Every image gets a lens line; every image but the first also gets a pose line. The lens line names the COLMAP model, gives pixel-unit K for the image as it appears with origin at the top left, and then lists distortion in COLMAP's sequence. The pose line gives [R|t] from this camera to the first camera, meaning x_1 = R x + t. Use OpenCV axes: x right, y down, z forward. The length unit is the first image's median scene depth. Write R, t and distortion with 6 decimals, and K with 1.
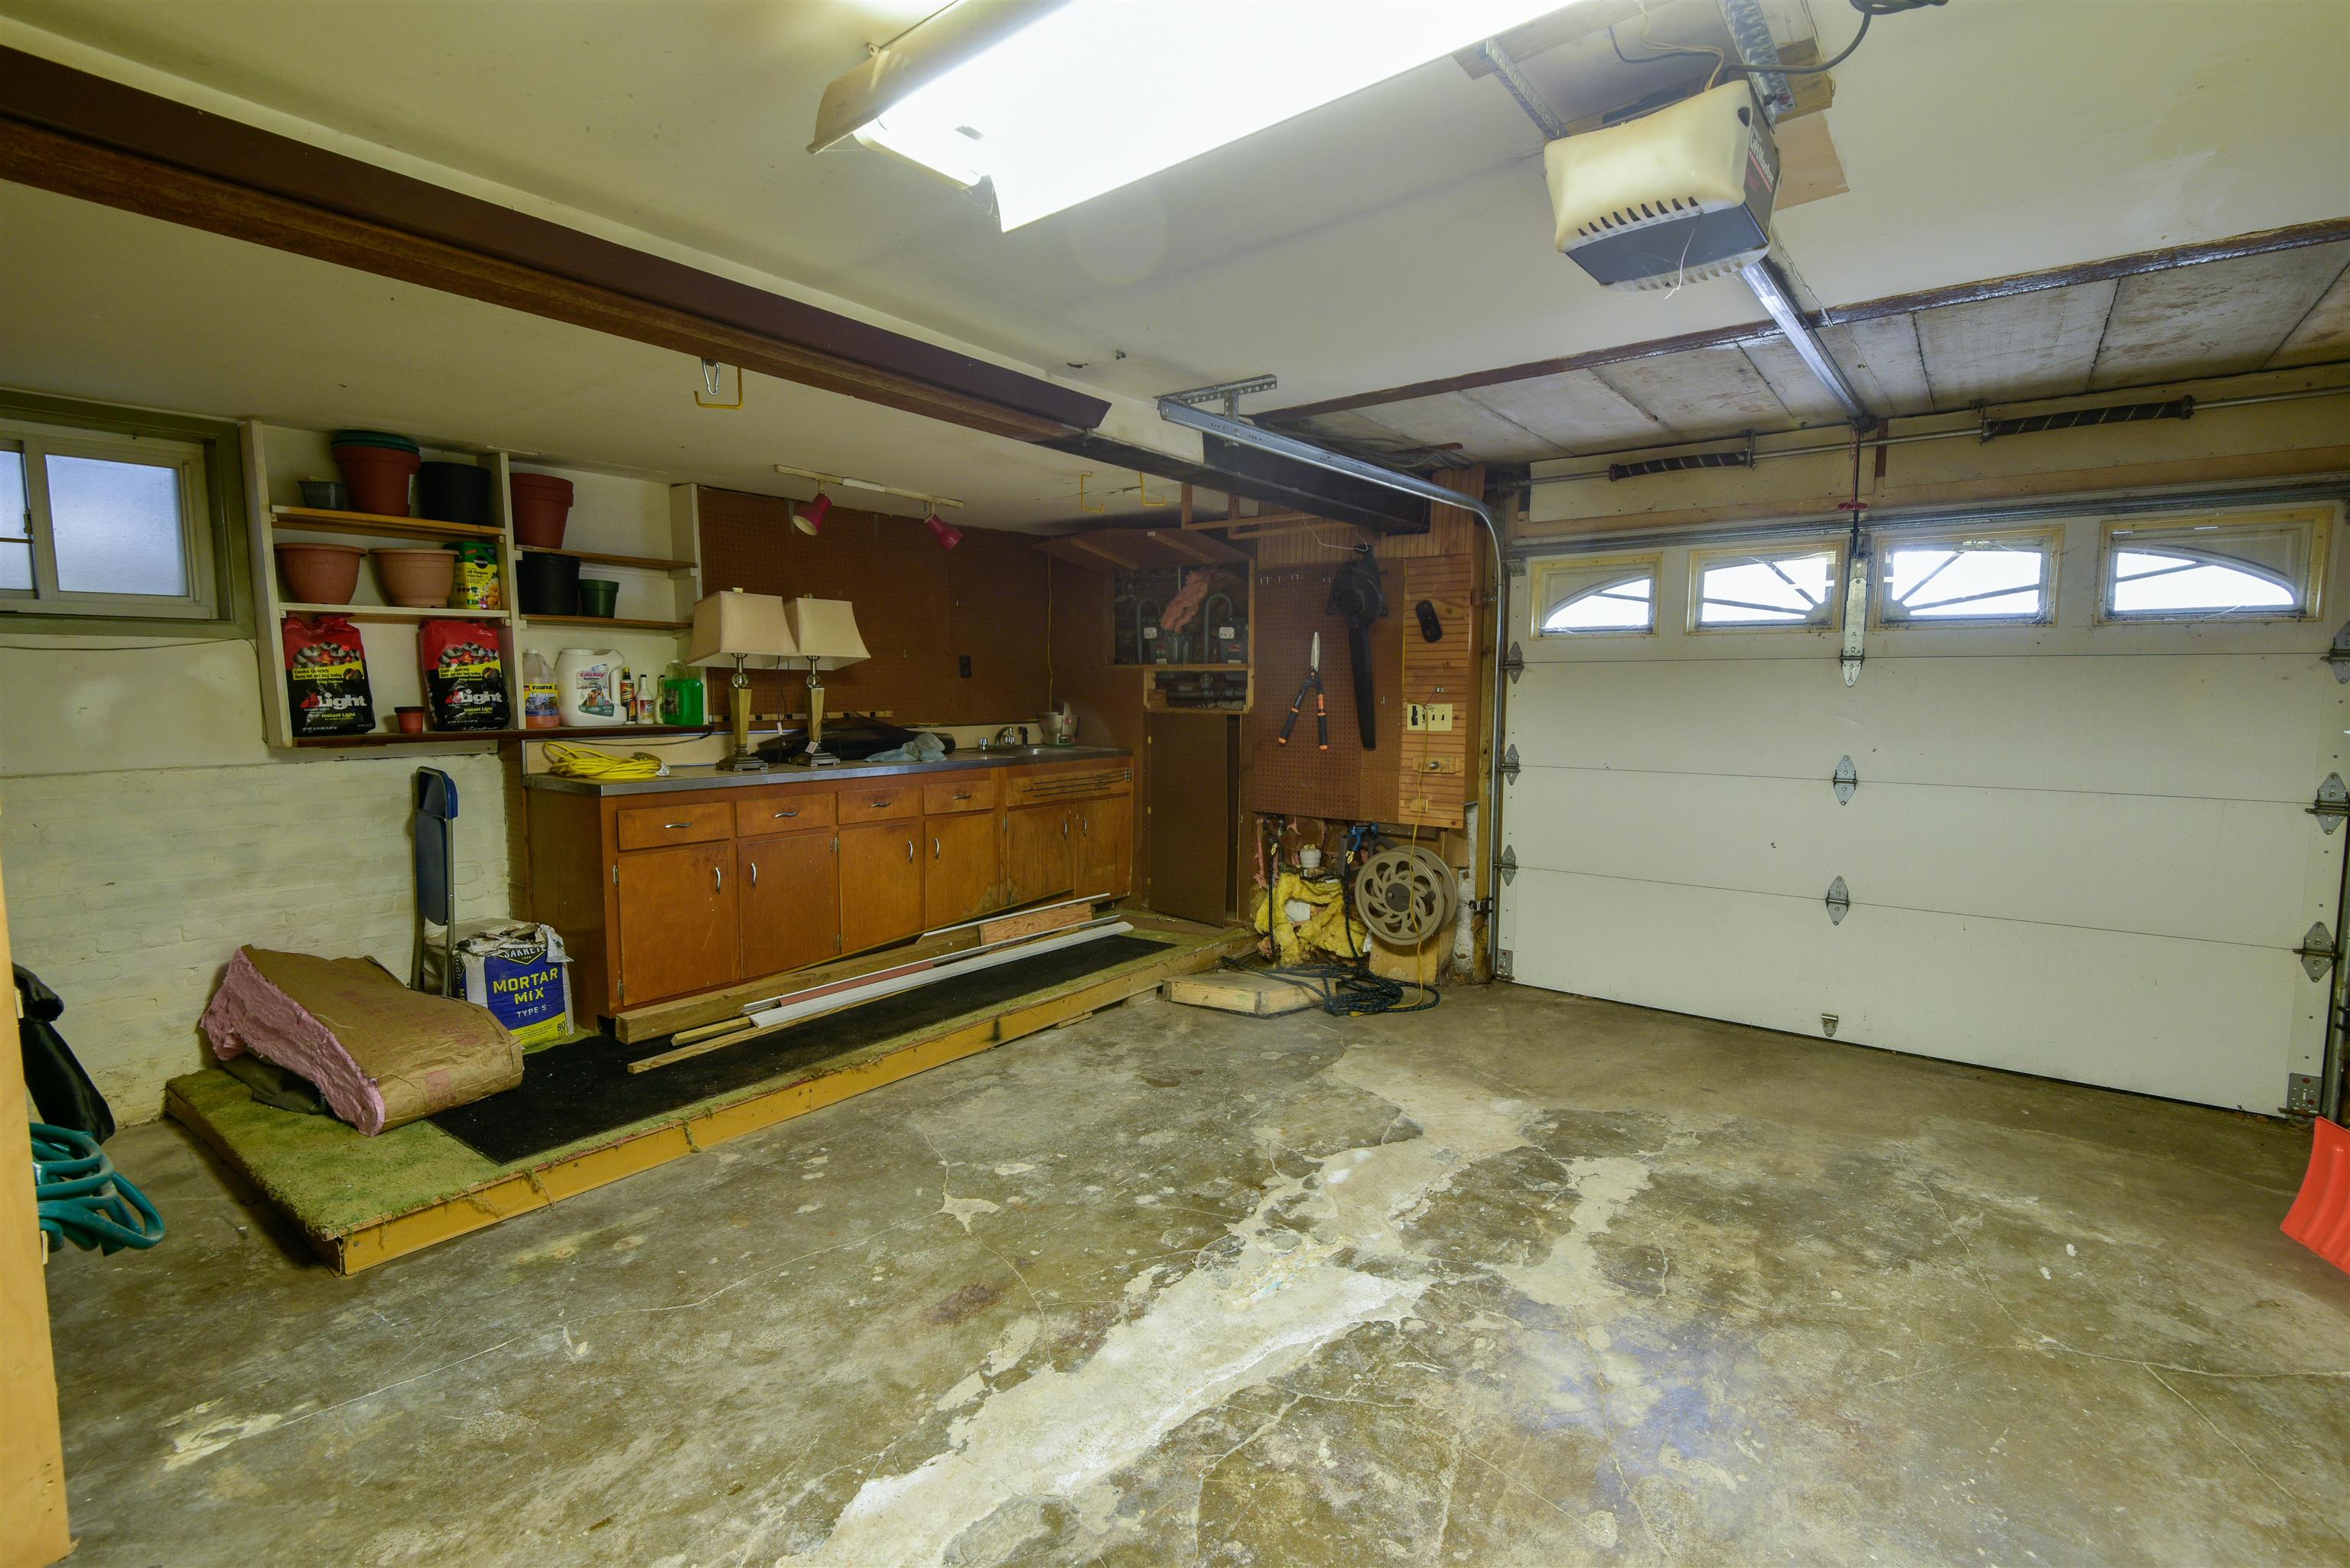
lens RADIAL K [[1047.4, 0, 1185.2], [0, 1047.4, 772.6], [0, 0, 1]] dist [0.050084, -0.034748]
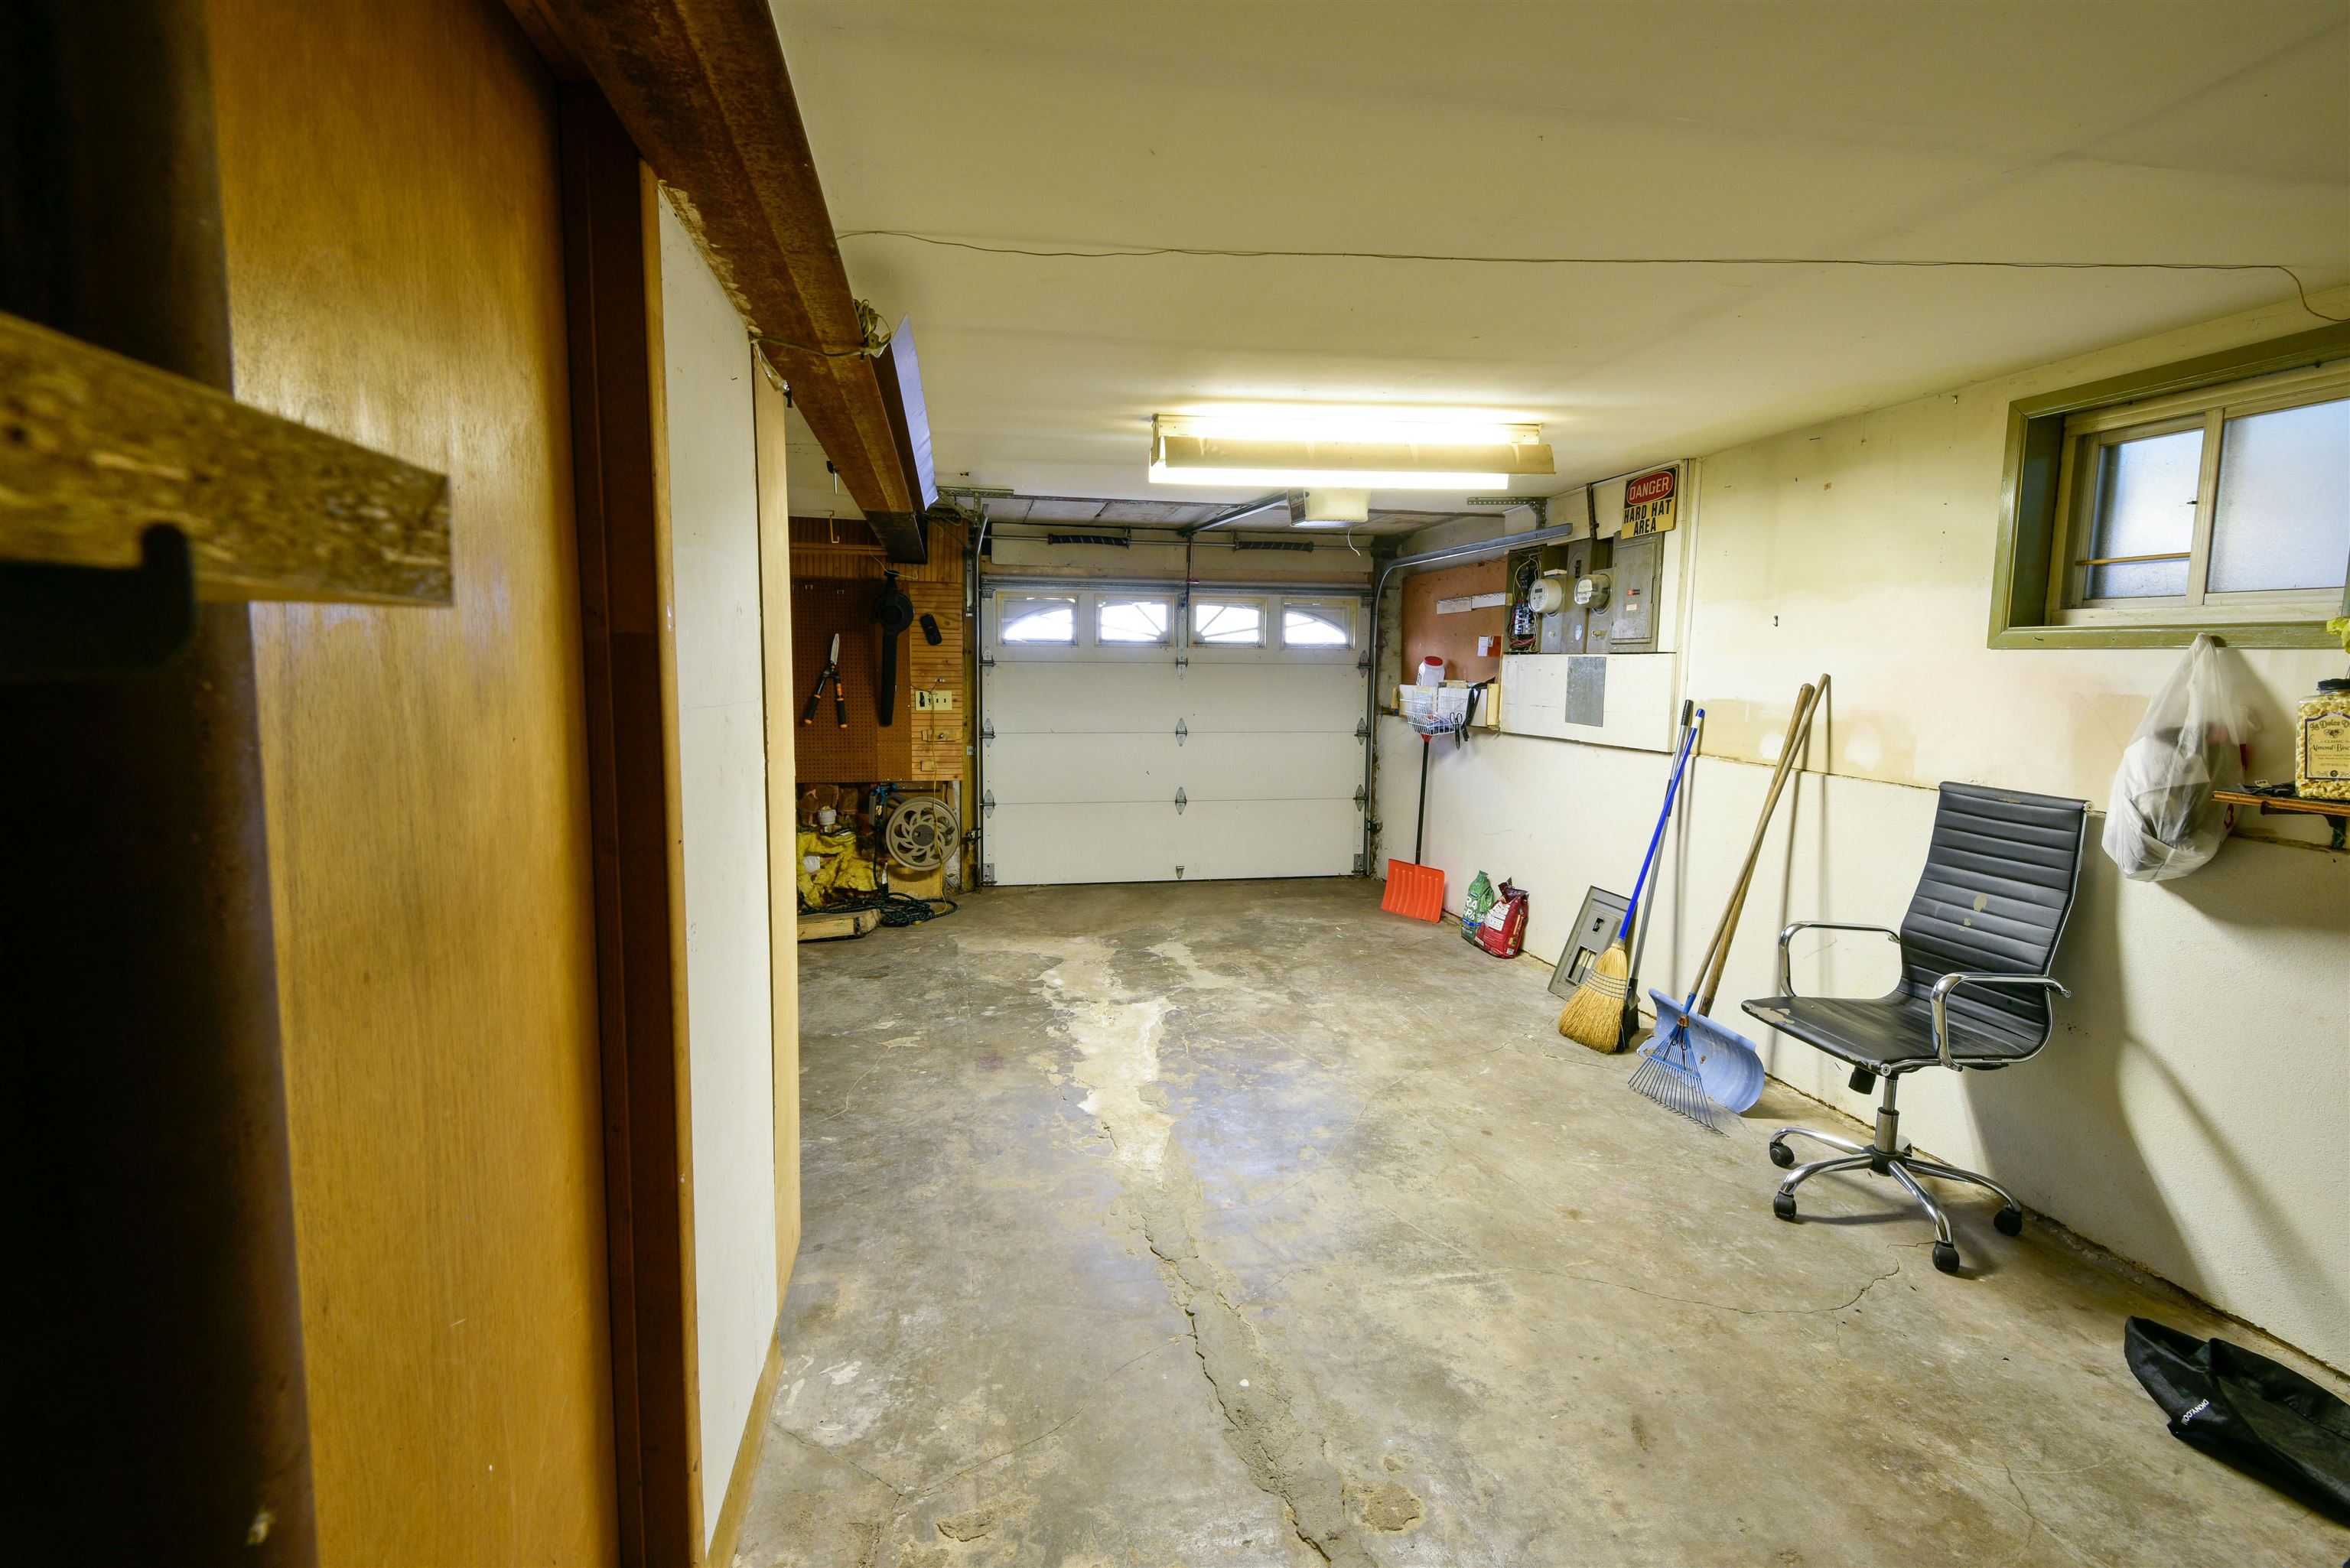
lens RADIAL K [[1047.4, 0, 1185.2], [0, 1047.4, 772.6], [0, 0, 1]] dist [0.050084, -0.034748]
pose [[0.678172, -0.068825, 0.731674, -0.695245], [0.053832, 0.997583, 0.043941, -0.002567], [-0.732929, 0.009588, 0.680237, -0.201867]]
